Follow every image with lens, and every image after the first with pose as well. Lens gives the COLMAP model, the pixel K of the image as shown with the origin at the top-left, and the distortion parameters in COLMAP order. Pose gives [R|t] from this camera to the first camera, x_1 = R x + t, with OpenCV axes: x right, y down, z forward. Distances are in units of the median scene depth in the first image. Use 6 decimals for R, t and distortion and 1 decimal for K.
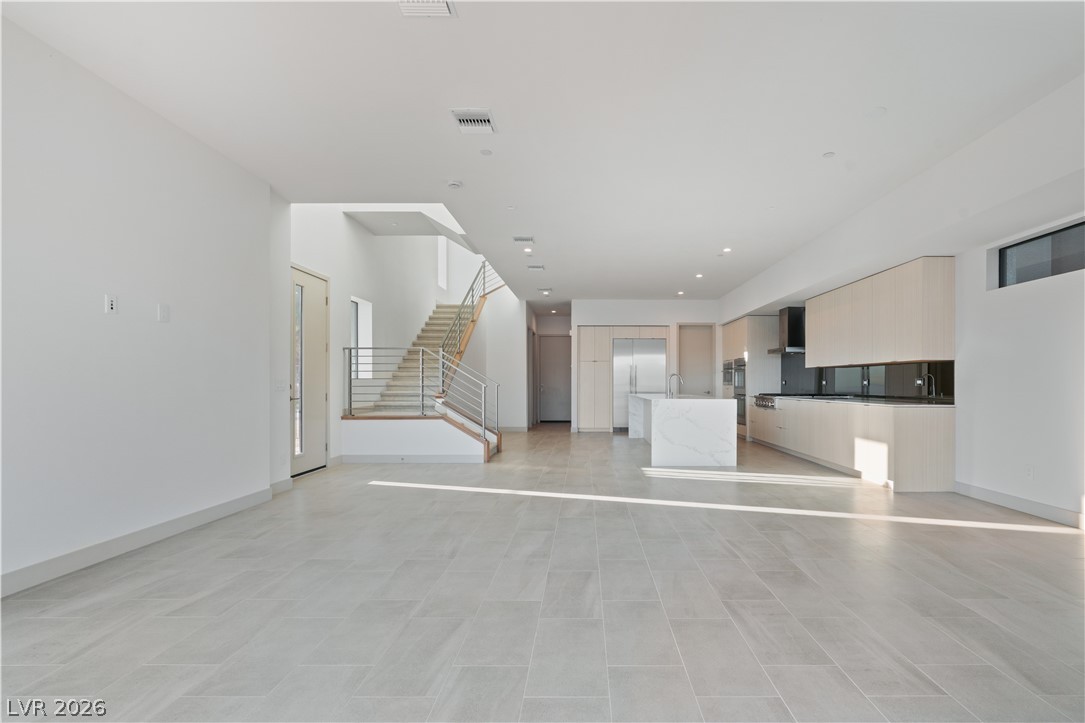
lens RADIAL K [[505.6, 0, 582.9], [0, 505.6, 380.6], [0, 0, 1]] dist [-0.003000, 0.000112]
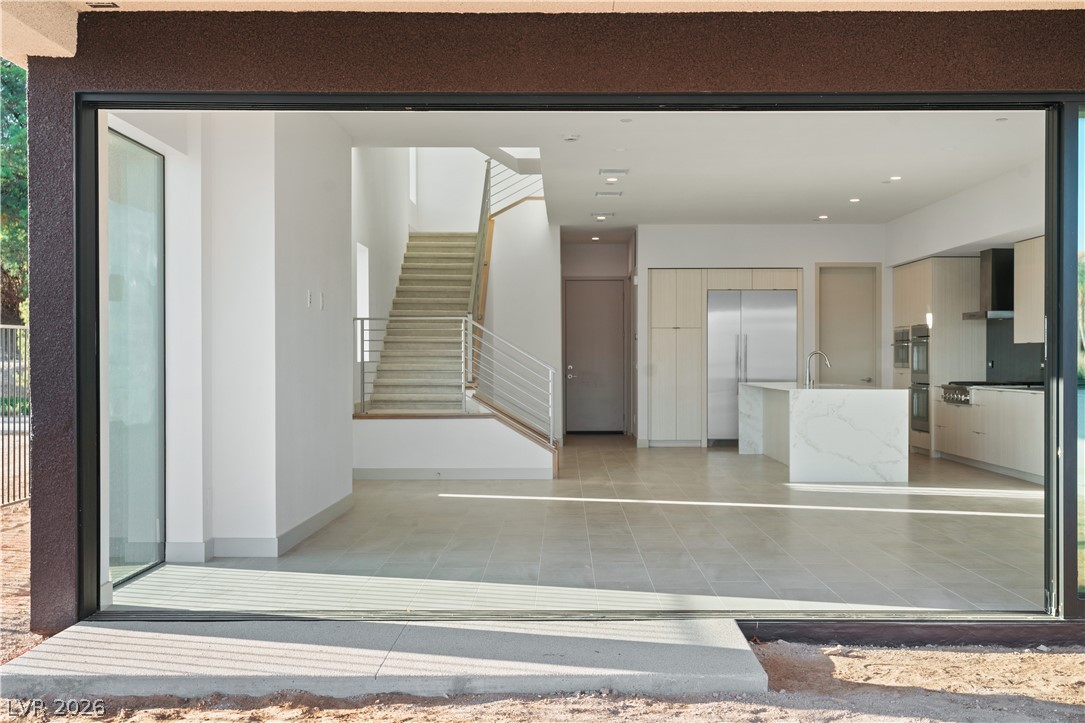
lens RADIAL K [[1228.1, 0, 540.0], [0, 1228.1, 354.3], [0, 0, 1]] dist [0.009118, 0.000000]
pose [[0.999815, -0.001964, -0.019110, -0.136359], [0.001999, 0.999996, 0.001842, -0.012760], [0.019106, -0.001880, 0.999816, -0.555234]]
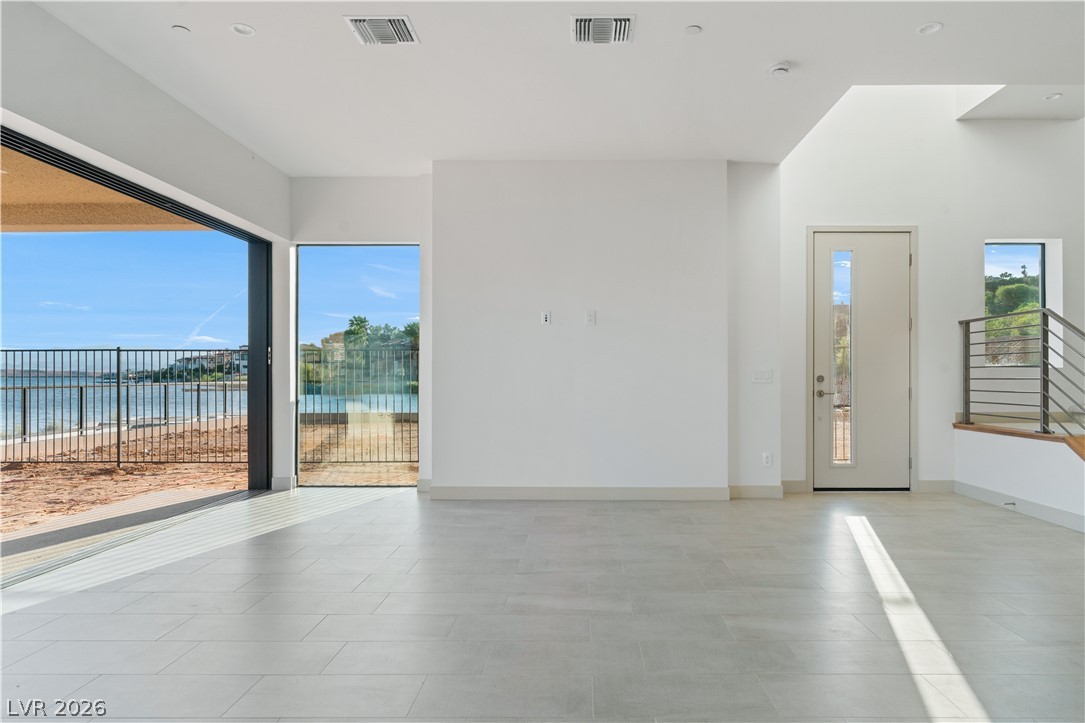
lens RADIAL K [[655.1, 0, 579.2], [0, 655.1, 363.6], [0, 0, 1]] dist [0.003987, 0.001864]
pose [[0.005837, -0.013093, -0.999897, 0.302861], [0.005107, 0.999902, -0.013064, 0.000051], [0.999970, -0.005030, 0.005903, 0.373119]]
